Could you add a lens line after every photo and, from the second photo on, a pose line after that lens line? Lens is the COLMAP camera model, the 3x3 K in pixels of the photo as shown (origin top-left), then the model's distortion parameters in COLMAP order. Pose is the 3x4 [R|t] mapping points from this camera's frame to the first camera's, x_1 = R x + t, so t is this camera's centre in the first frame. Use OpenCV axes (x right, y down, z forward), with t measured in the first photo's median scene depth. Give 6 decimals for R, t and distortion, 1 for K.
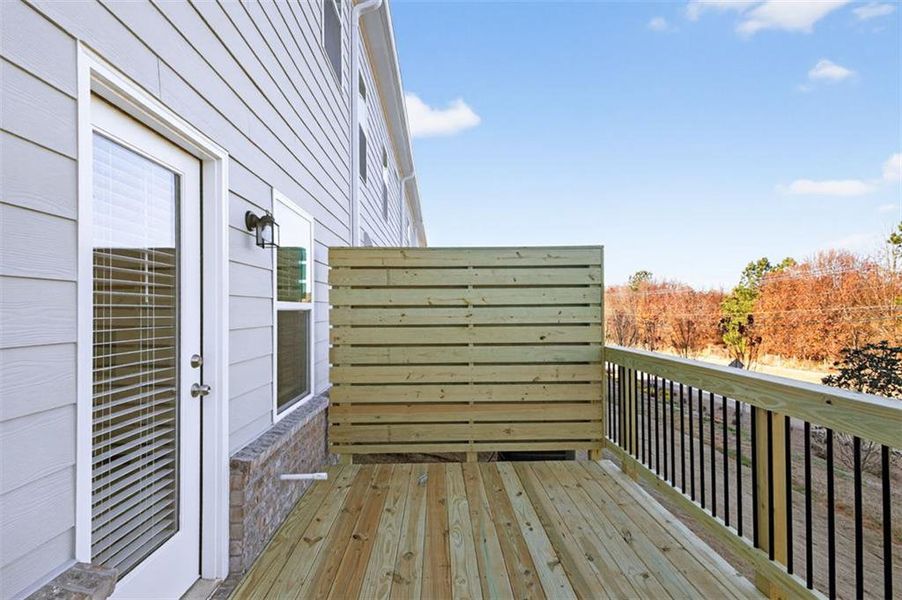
lens RADIAL K [[414.4, 0, 451.5], [0, 414.4, 311.4], [0, 0, 1]] dist [0.002754, -0.000223]
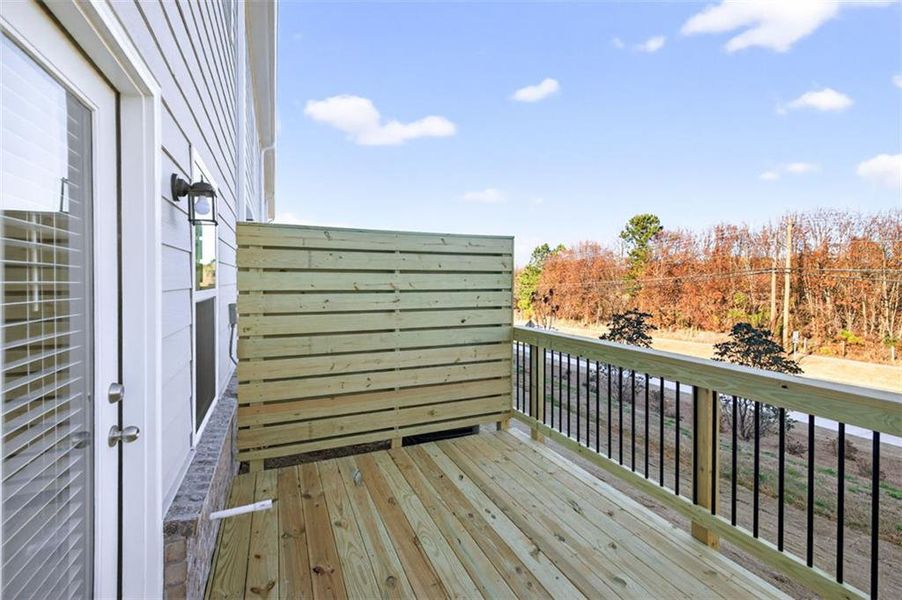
lens RADIAL K [[377.9, 0, 447.0], [0, 377.9, 291.7], [0, 0, 1]] dist [0.002596, -0.000226]
pose [[0.938241, 0.000349, 0.345983, -0.154951], [-0.006509, 0.999840, 0.016643, -0.027563], [-0.345922, -0.017867, 0.938093, 0.116337]]
